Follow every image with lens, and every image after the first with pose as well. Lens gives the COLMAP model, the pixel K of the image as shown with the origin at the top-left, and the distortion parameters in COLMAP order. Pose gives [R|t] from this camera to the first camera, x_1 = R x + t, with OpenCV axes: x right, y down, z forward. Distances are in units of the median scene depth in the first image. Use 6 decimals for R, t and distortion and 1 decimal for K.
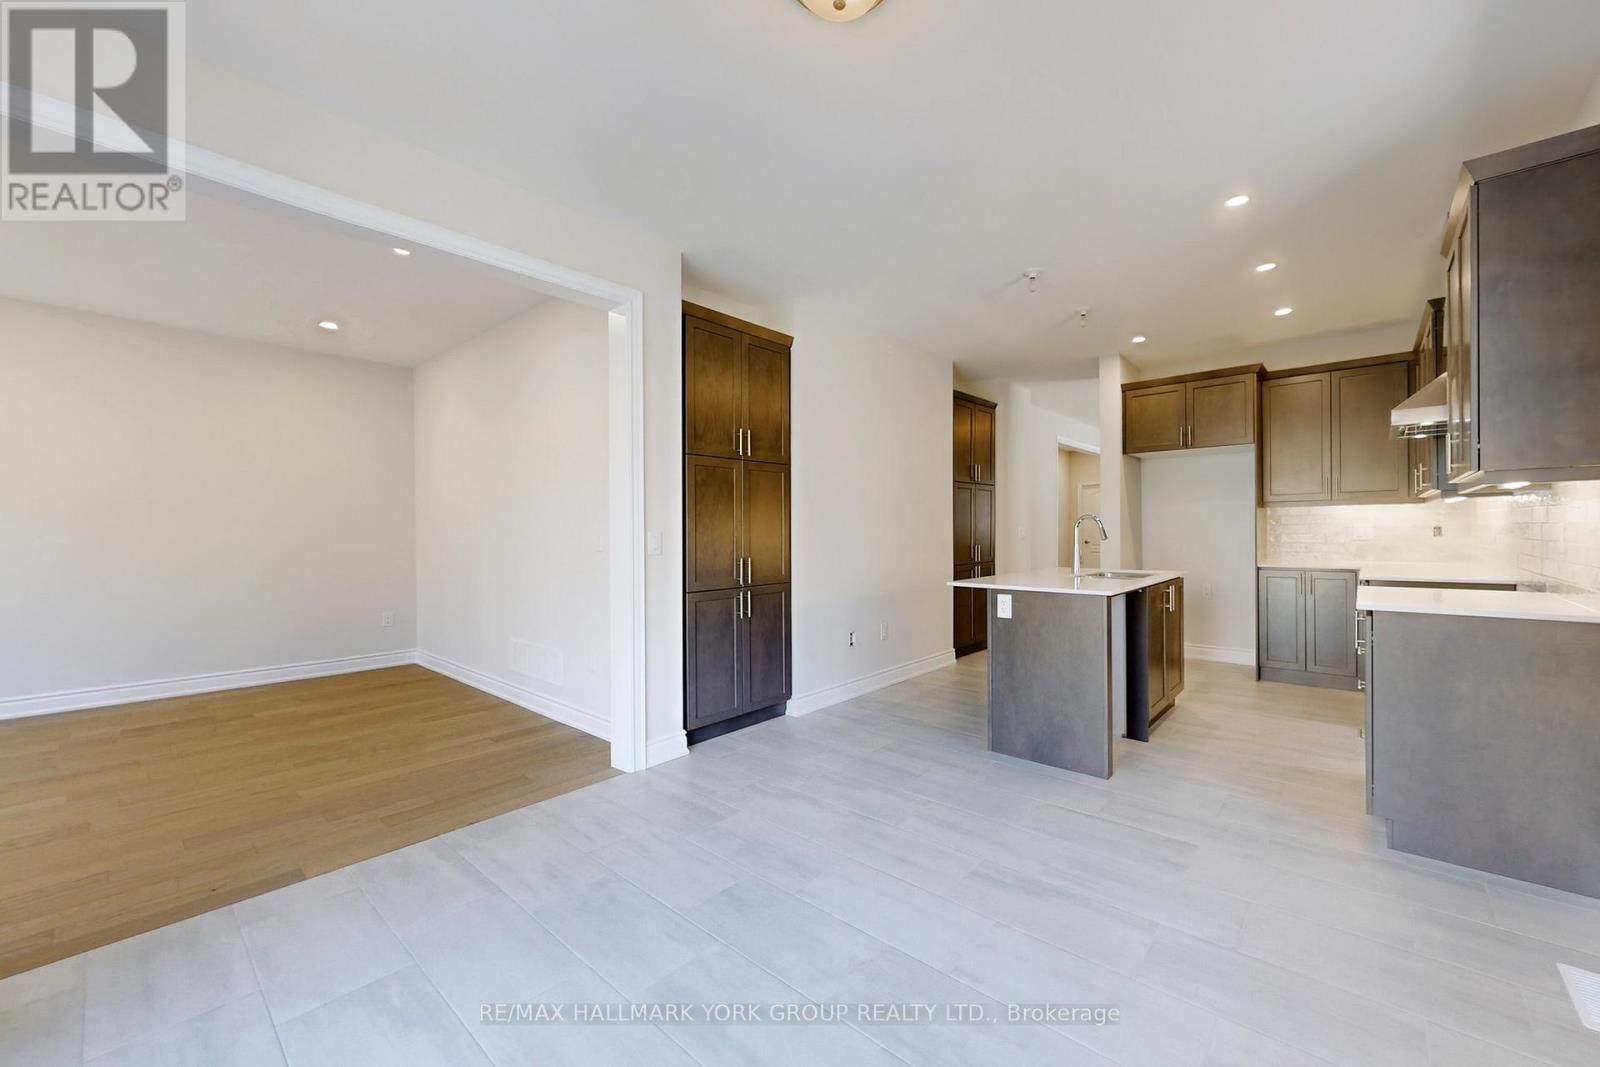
lens RADIAL K [[584.9, 0, 796.8], [0, 584.9, 530.6], [0, 0, 1]] dist [-0.000223, -0.000002]
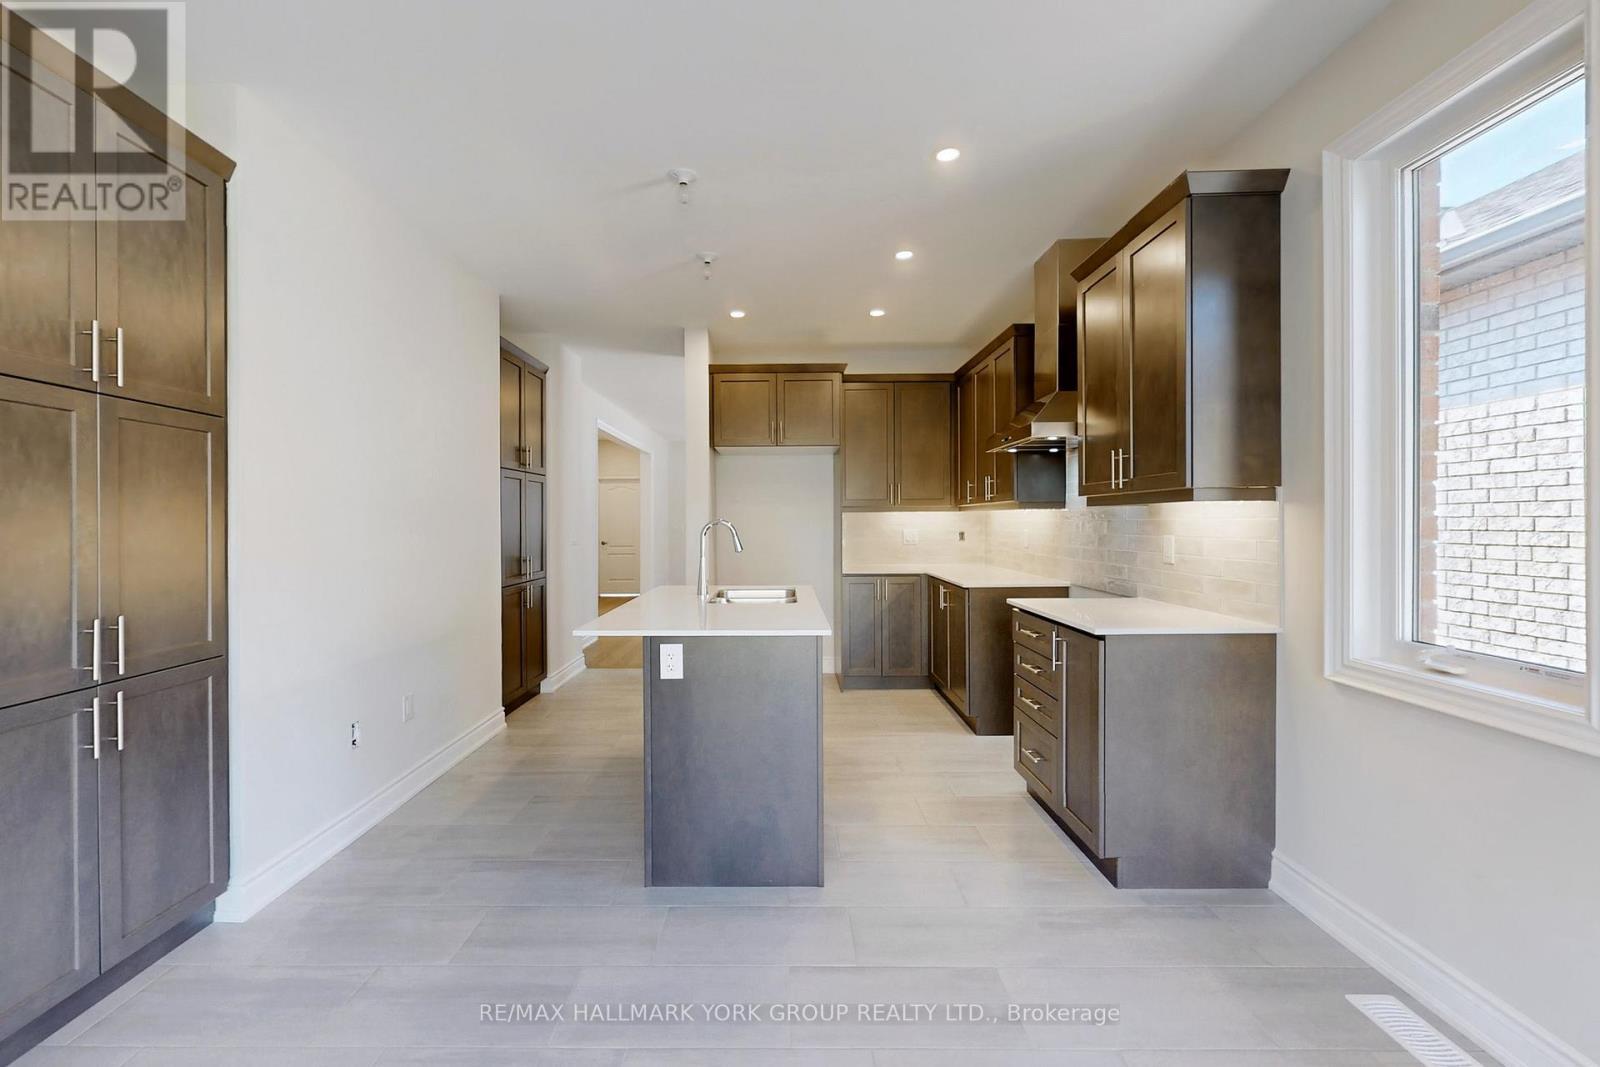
lens RADIAL K [[702.0, 0, 799.1], [0, 702.0, 526.8], [0, 0, 1]] dist [0.002318, 0.000391]
pose [[0.738359, -0.001272, 0.674407, -0.056514], [0.005059, 0.999981, -0.003653, -0.015009], [-0.674389, 0.006109, 0.738351, 0.238089]]
